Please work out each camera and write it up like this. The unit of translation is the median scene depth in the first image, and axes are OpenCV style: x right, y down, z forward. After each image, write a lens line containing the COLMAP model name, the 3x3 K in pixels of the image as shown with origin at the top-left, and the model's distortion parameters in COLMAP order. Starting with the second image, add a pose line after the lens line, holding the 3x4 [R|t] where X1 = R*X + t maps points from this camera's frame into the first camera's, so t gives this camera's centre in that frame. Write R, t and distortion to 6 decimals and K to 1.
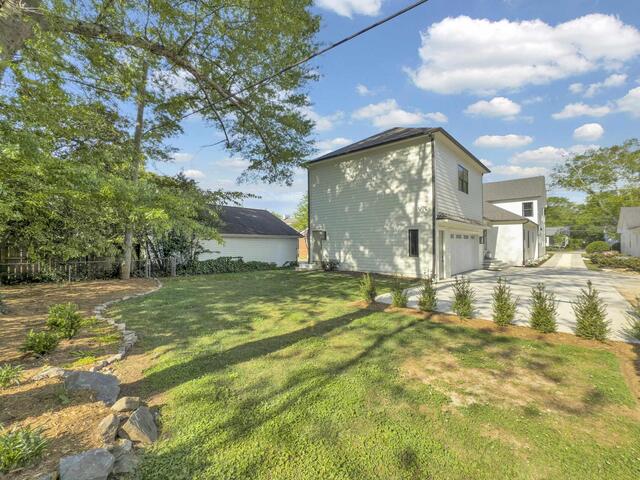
lens RADIAL K [[286.0, 0, 321.4], [0, 286.0, 238.2], [0, 0, 1]] dist [-0.003122, -0.000272]
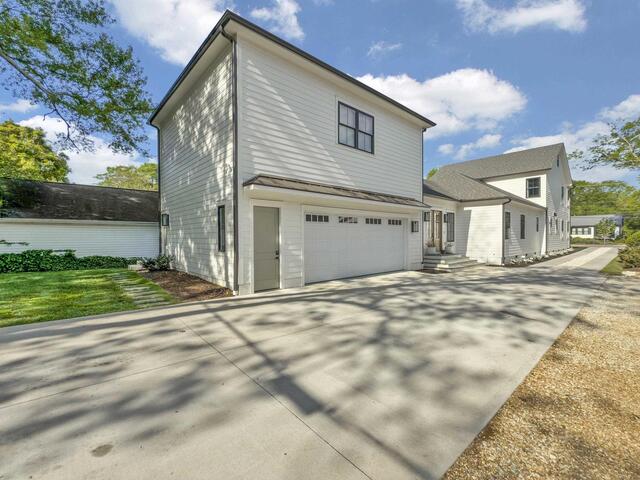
lens RADIAL K [[286.0, 0, 321.0], [0, 286.0, 240.7], [0, 0, 1]] dist [-0.003122, -0.000272]
pose [[0.992718, 0.001985, -0.120443, 0.332003], [0.002456, 0.999323, 0.036712, 0.010675], [0.120434, -0.036740, 0.992041, 0.240519]]
